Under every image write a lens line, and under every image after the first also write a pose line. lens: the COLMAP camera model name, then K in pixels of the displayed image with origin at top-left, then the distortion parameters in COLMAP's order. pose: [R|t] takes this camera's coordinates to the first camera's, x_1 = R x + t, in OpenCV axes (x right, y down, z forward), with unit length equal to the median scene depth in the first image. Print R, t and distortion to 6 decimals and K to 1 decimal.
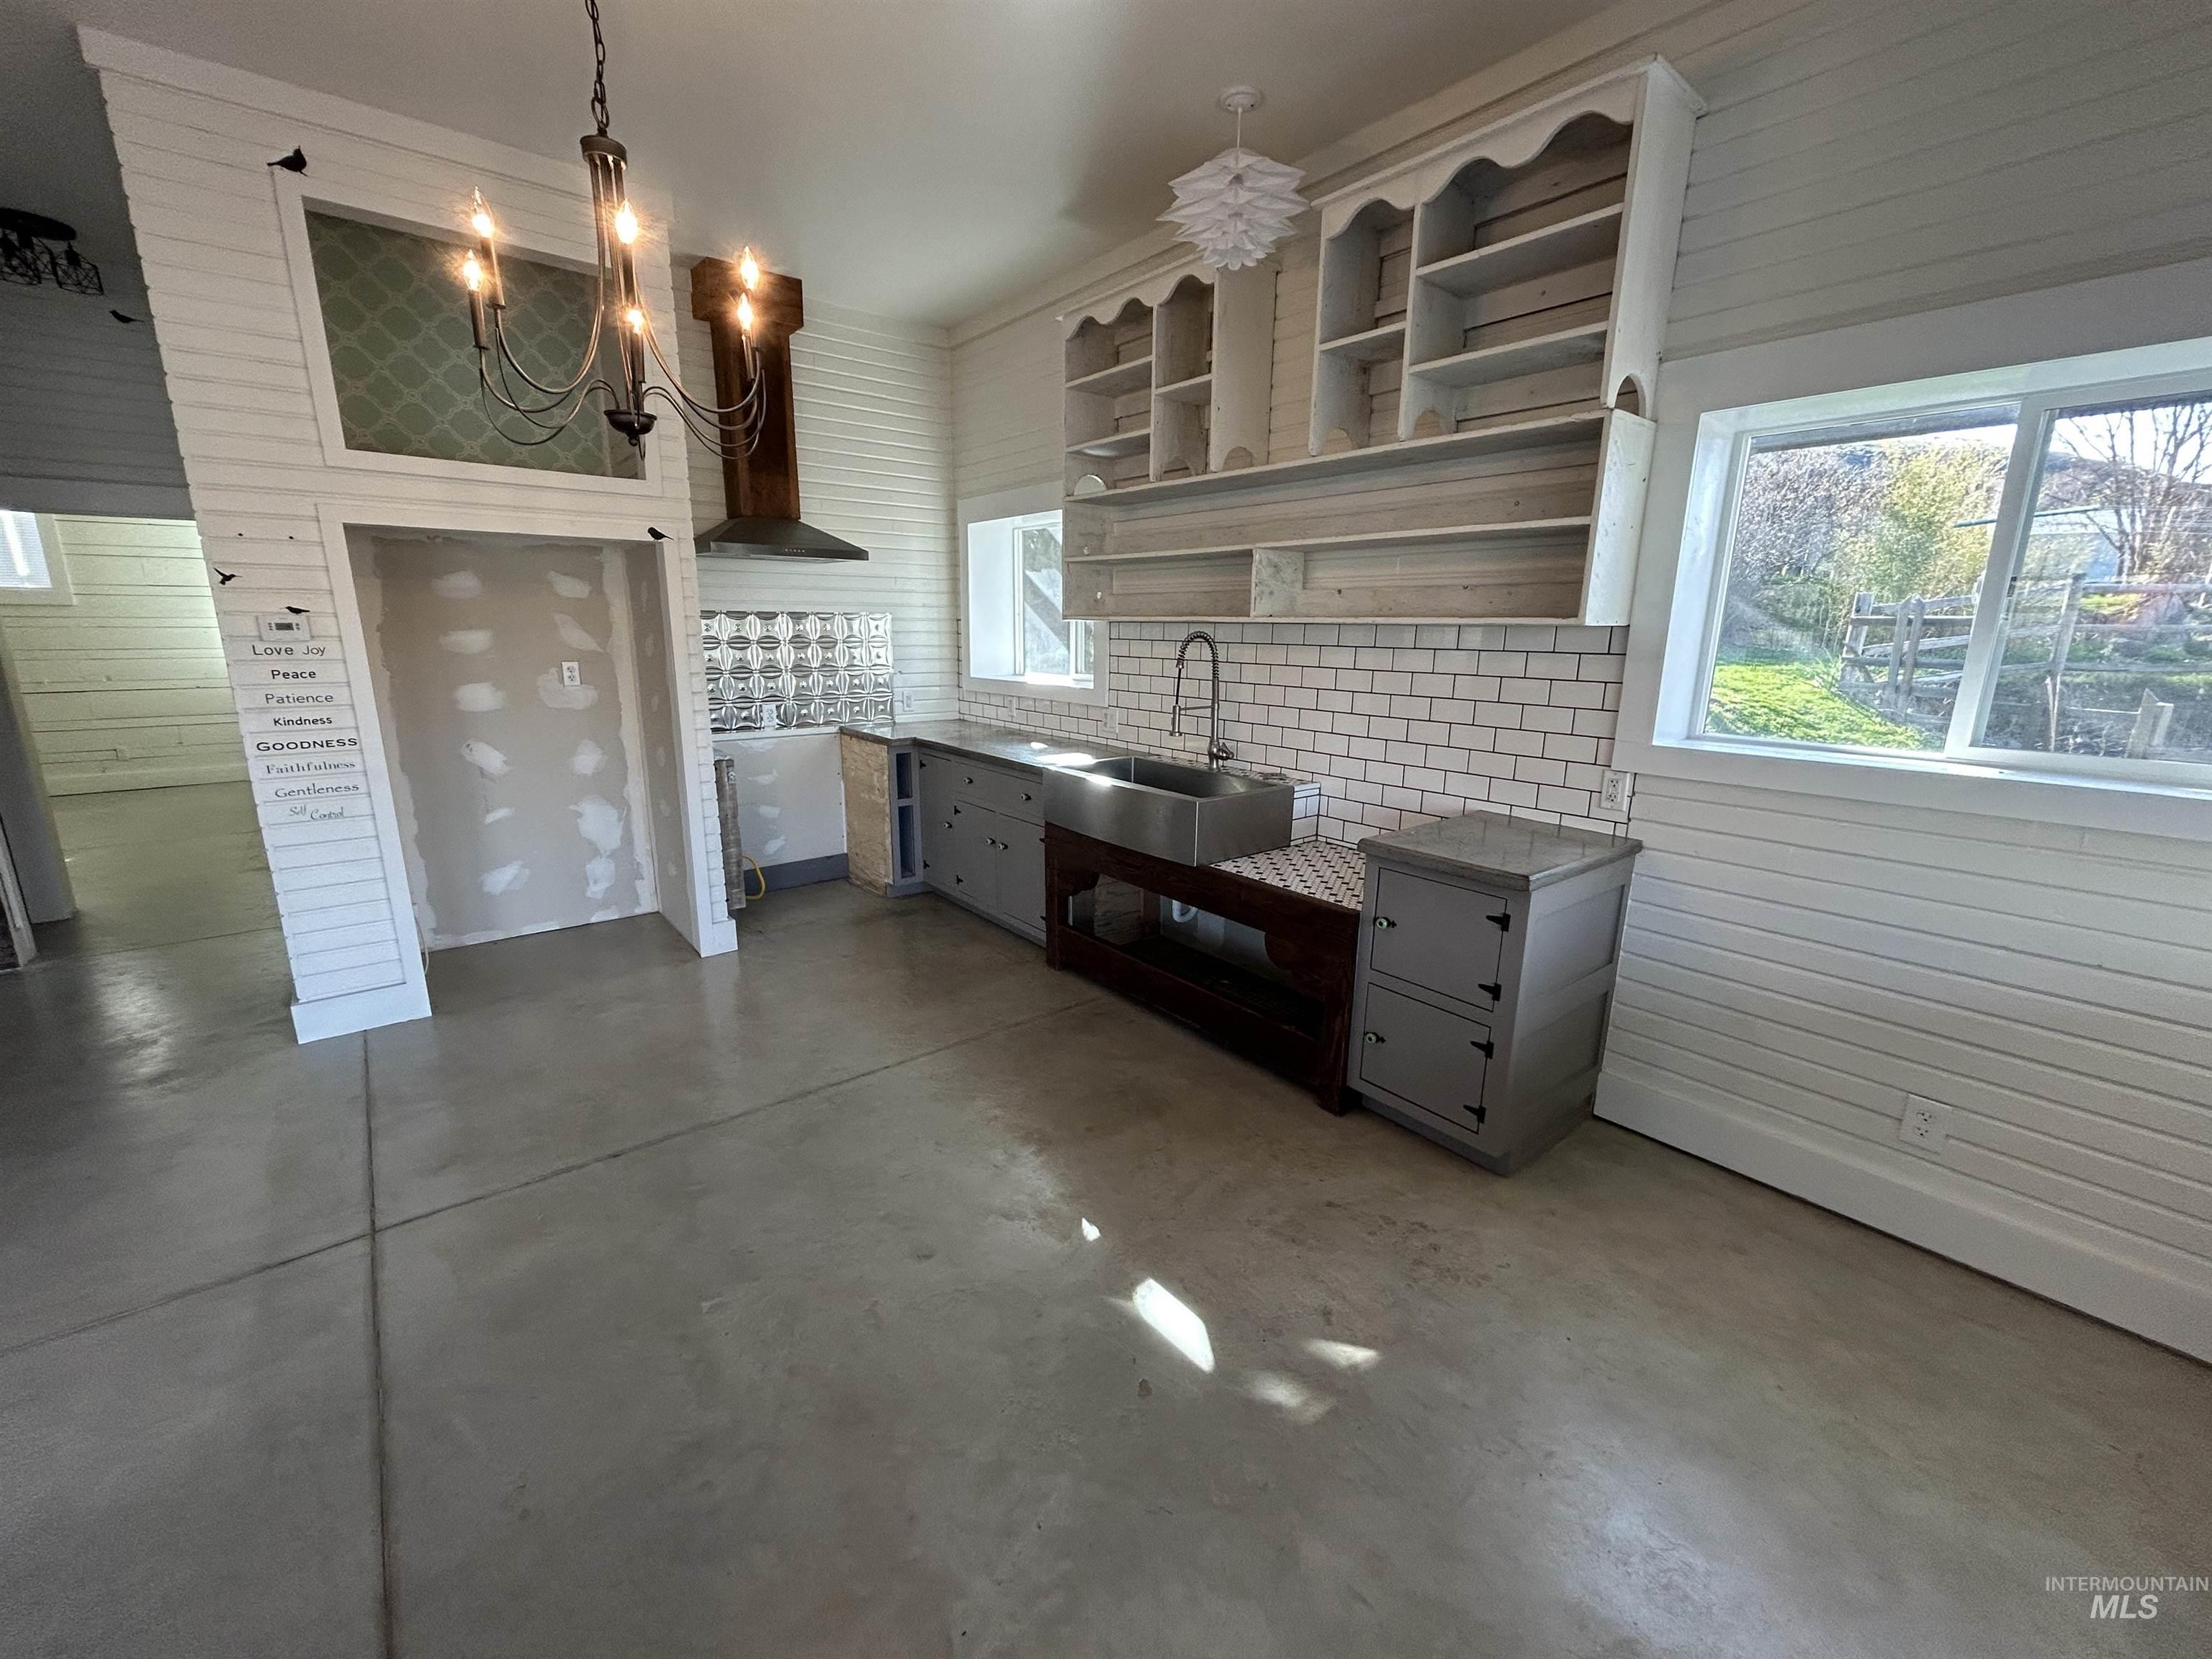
lens RADIAL K [[884.1, 0, 1096.7], [0, 884.1, 824.3], [0, 0, 1]] dist [0.002904, 0.000572]
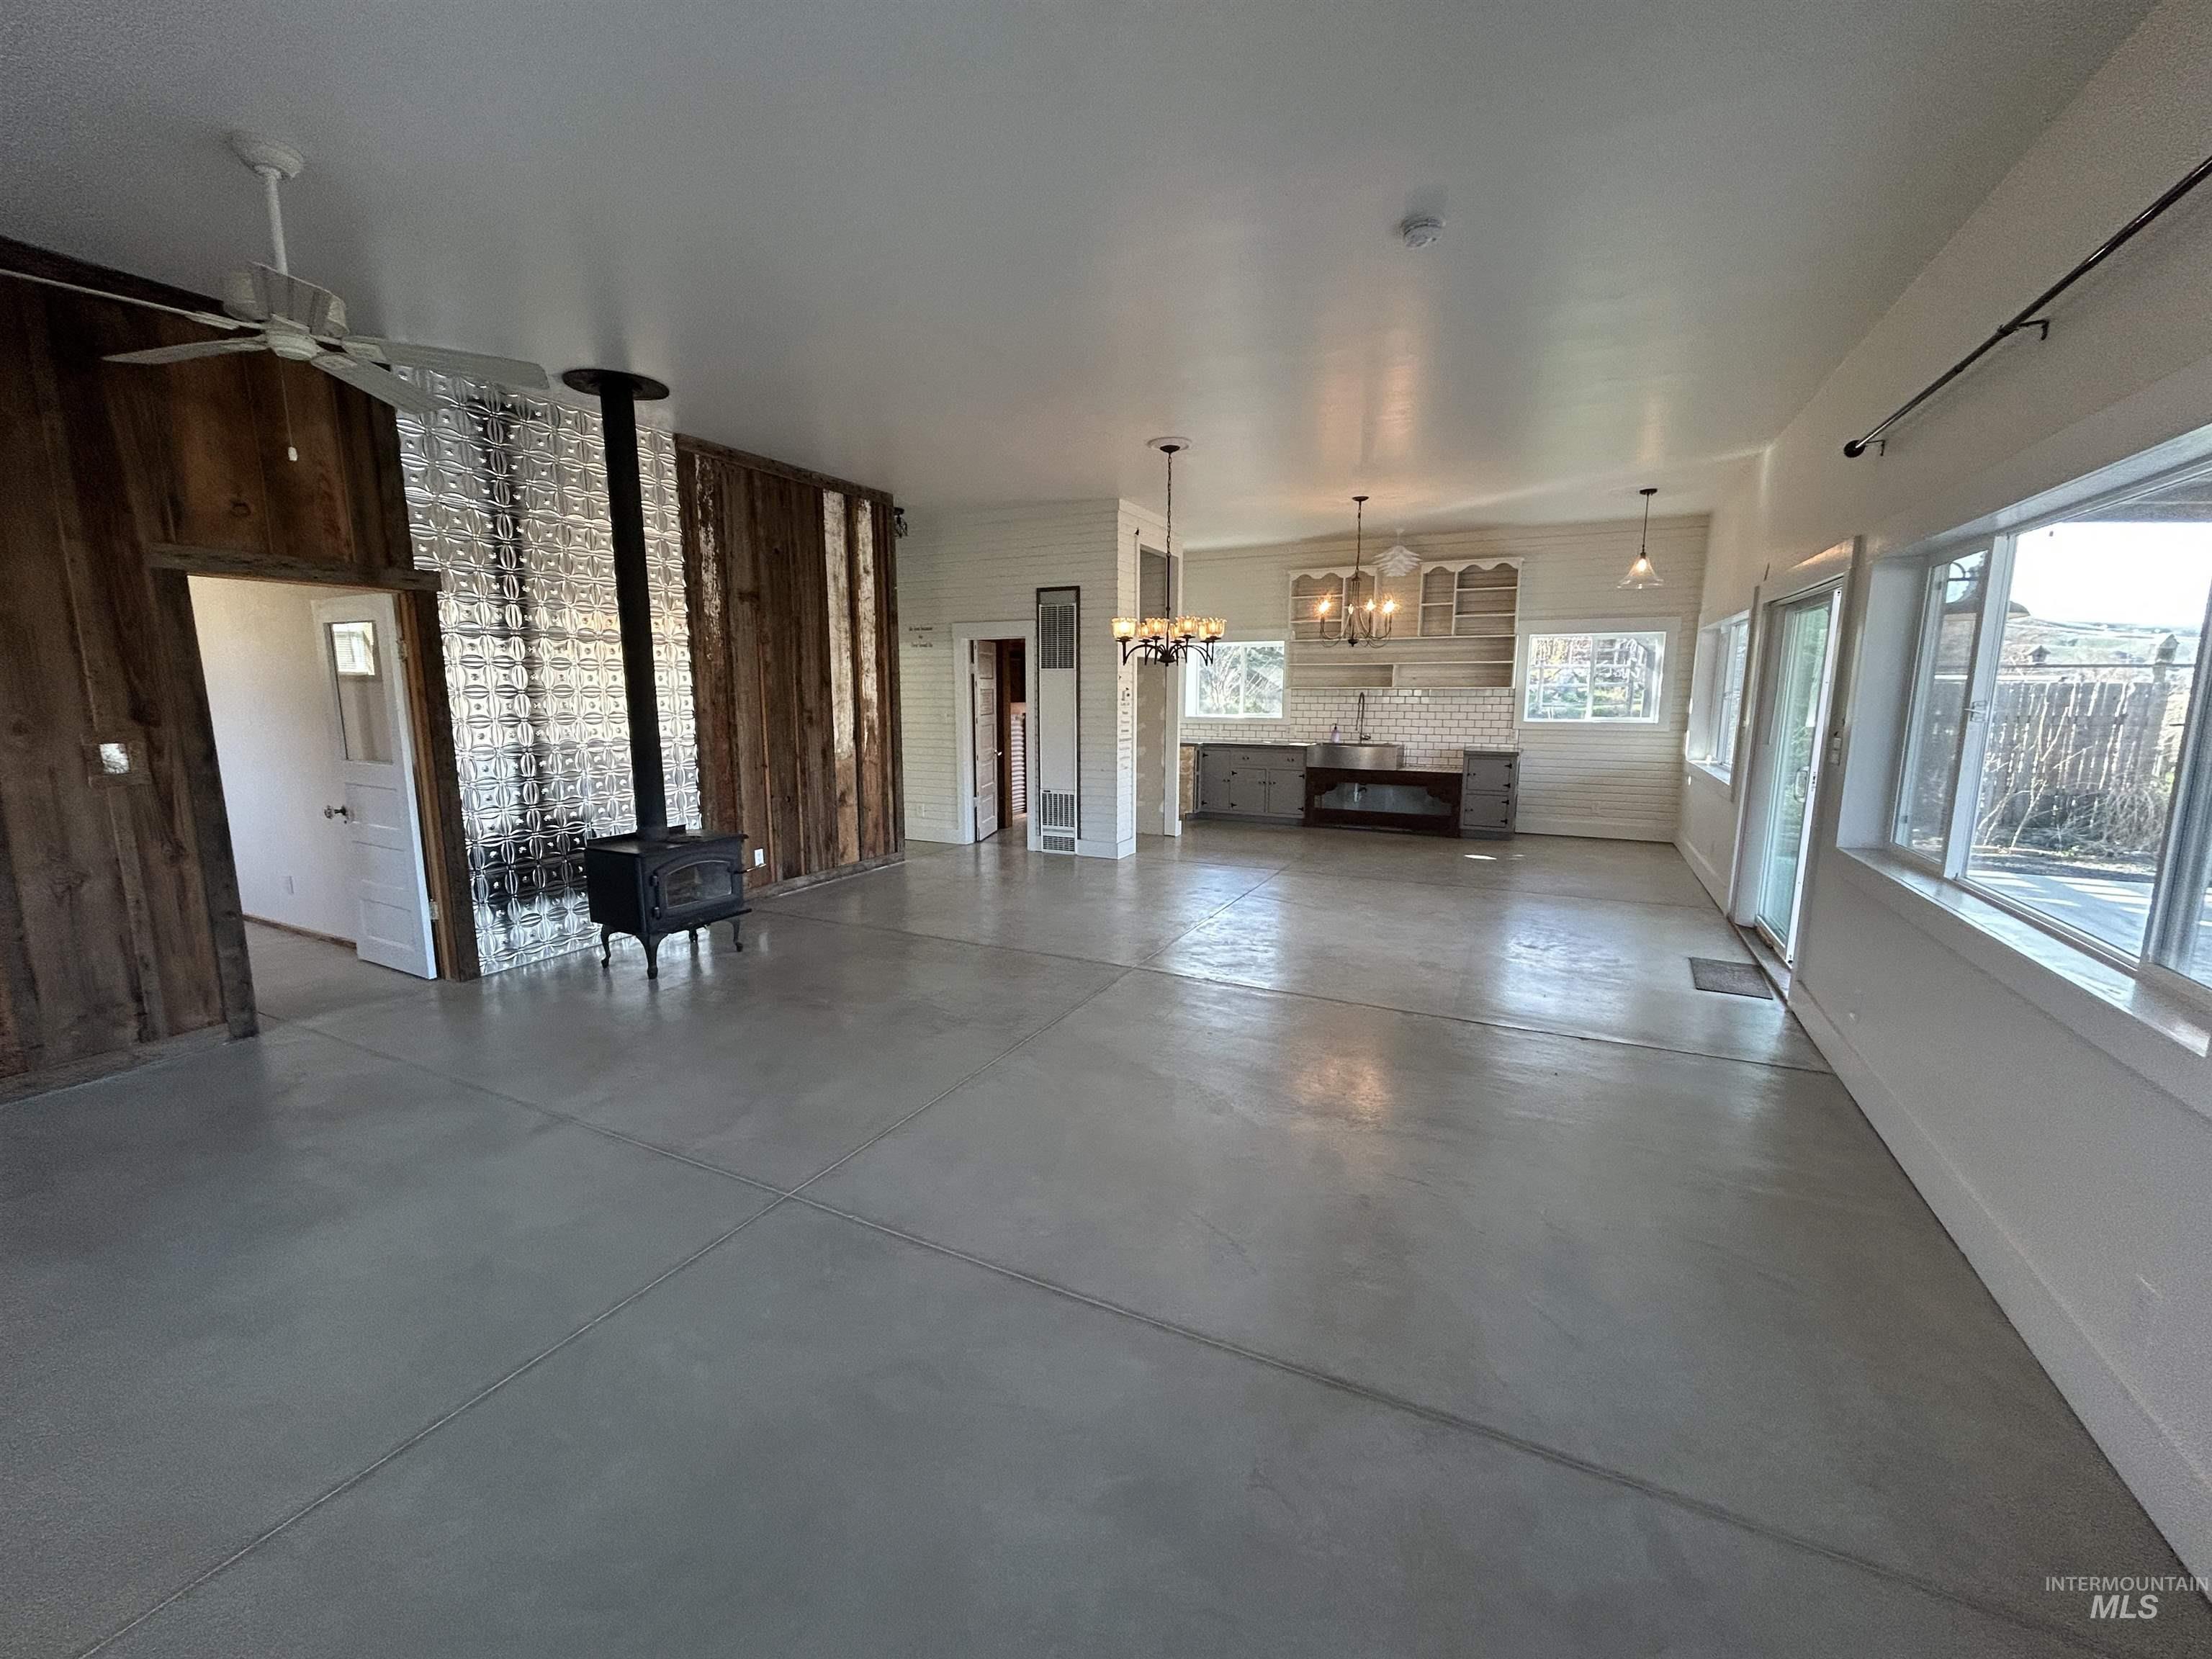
lens RADIAL K [[884.1, 0, 1102.4], [0, 884.1, 824.6], [0, 0, 1]] dist [0.002904, 0.000572]
pose [[0.913342, -0.072364, 0.400711, -2.074597], [0.098425, 0.994135, -0.044811, 0.277063], [-0.395118, 0.080368, 0.915108, -1.370944]]
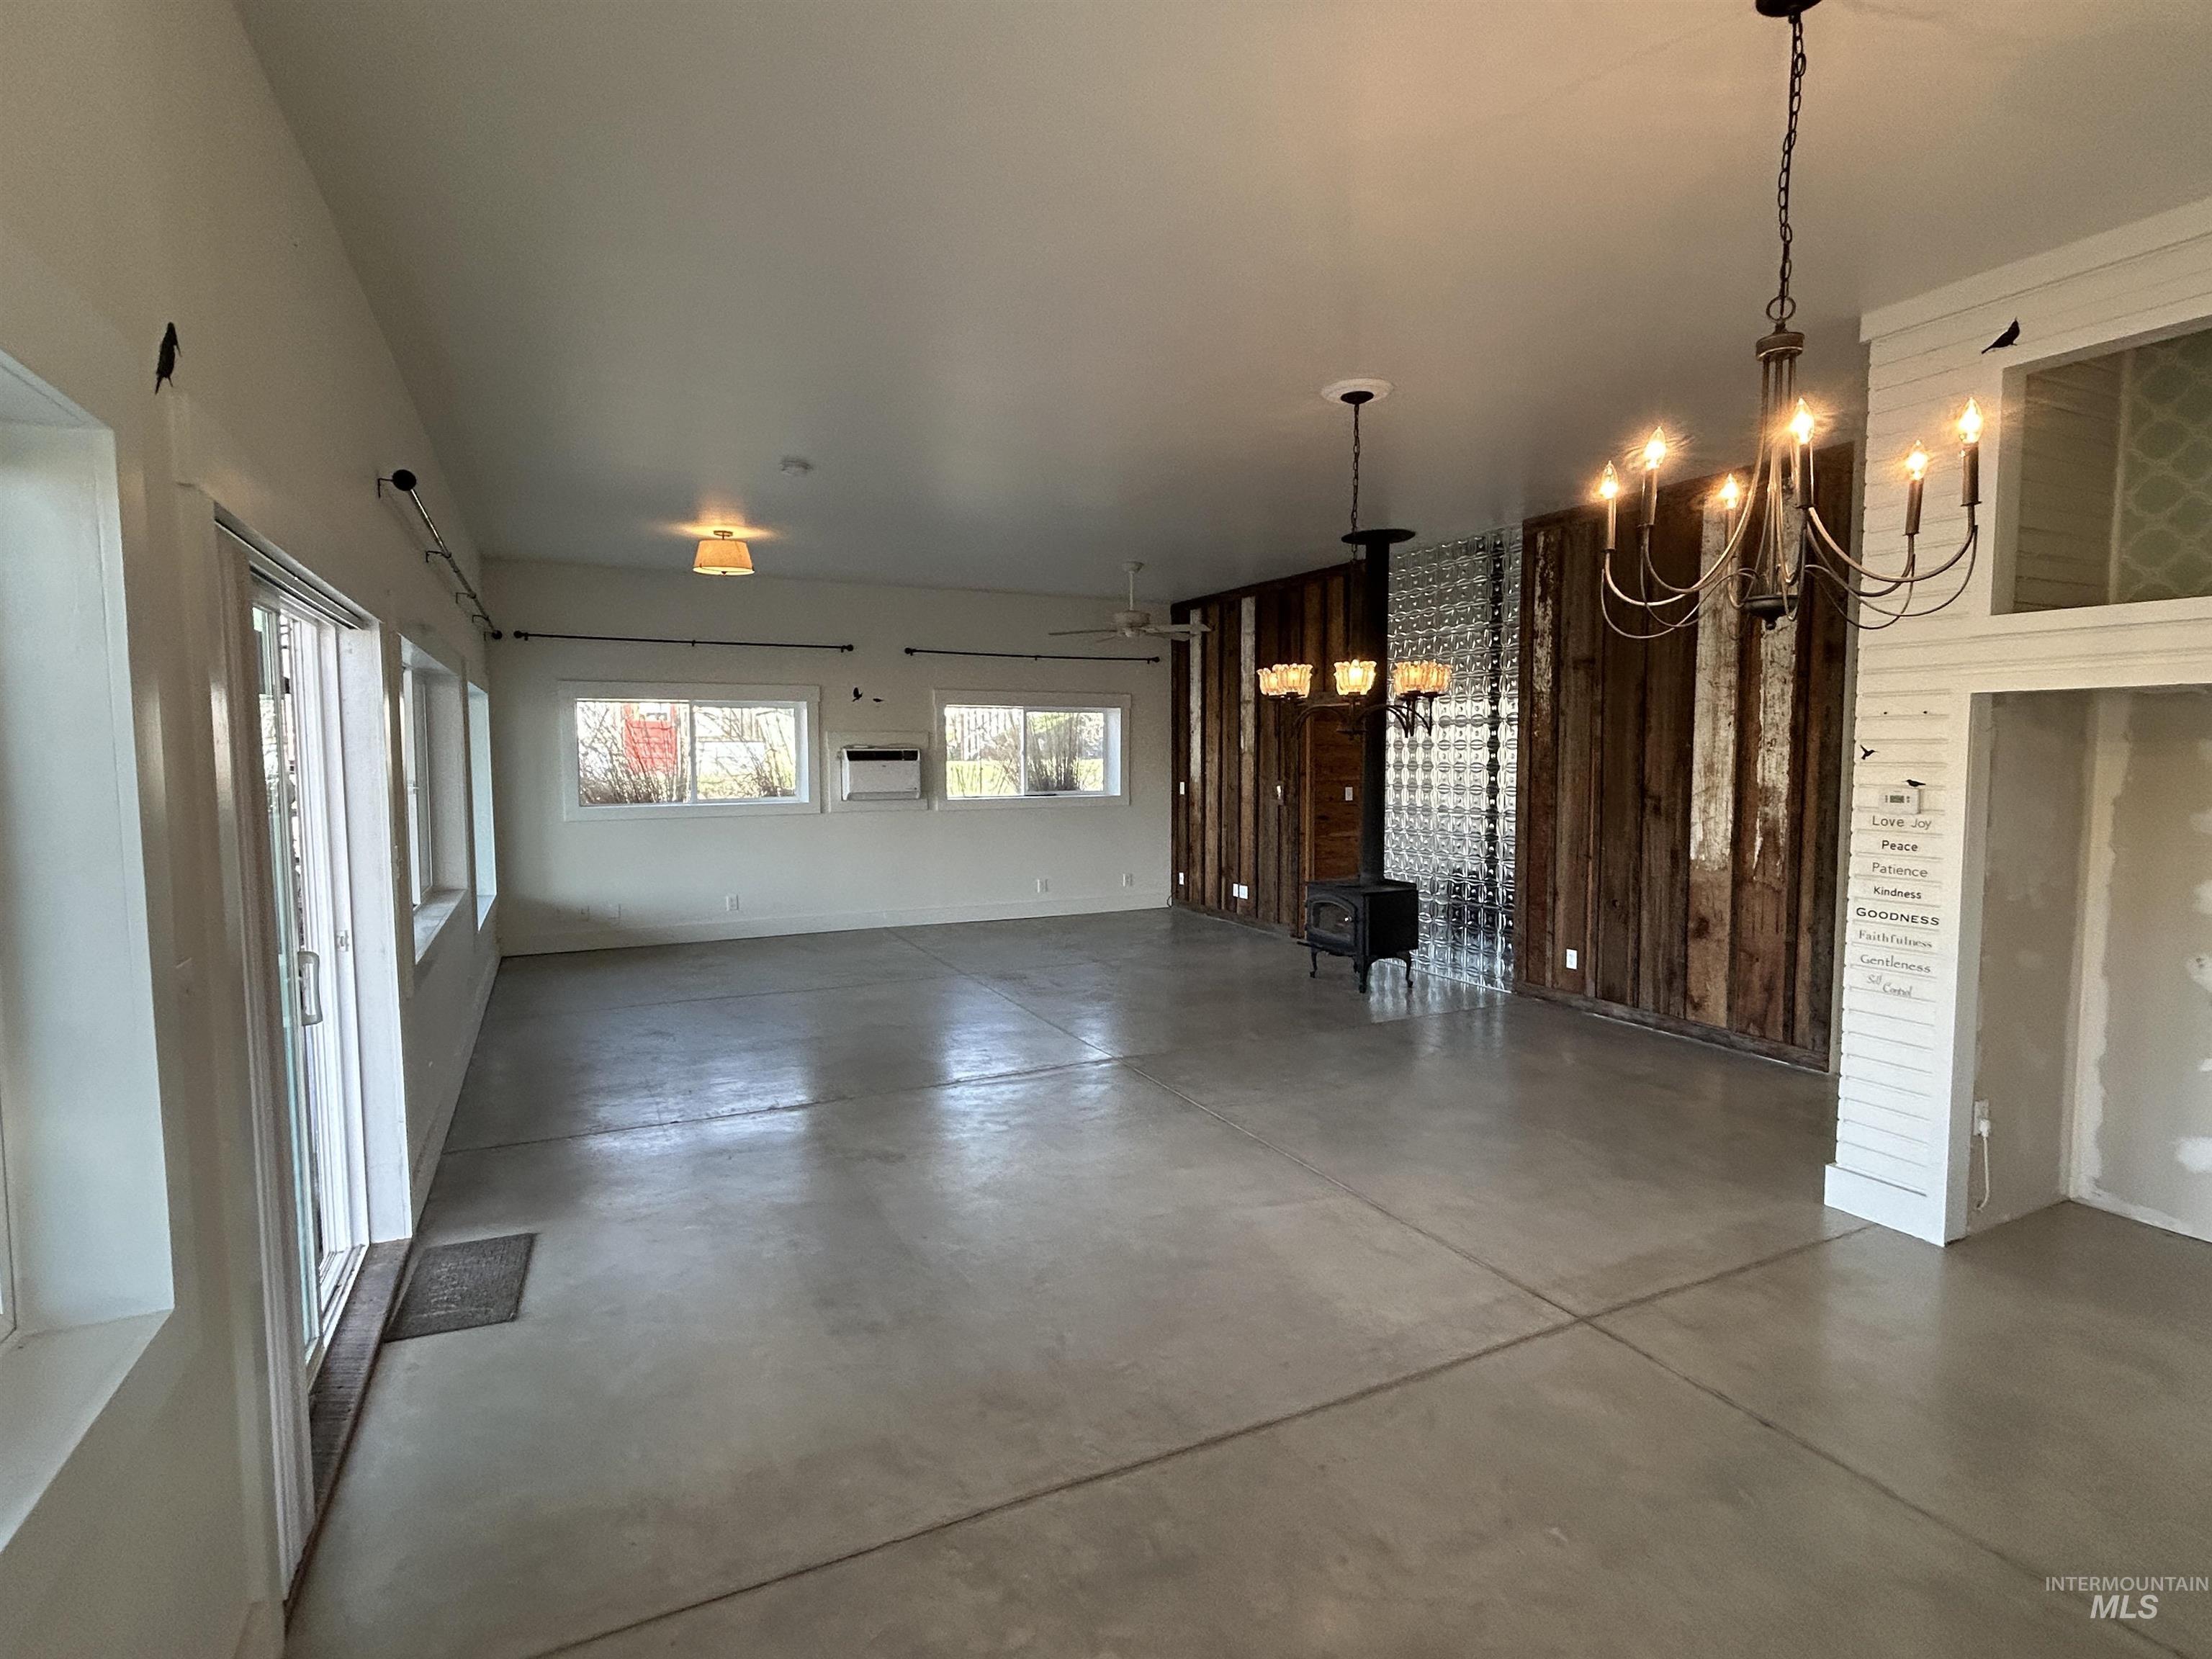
lens RADIAL K [[1100.9, 0, 1100.2], [0, 1100.9, 828.3], [0, 0, 1]] dist [-0.002977, -0.000035]
pose [[-0.227345, 0.060592, -0.971927, 0.497089], [-0.215635, 0.970154, 0.110921, -0.133464], [0.949640, 0.234799, -0.207494, 0.406333]]
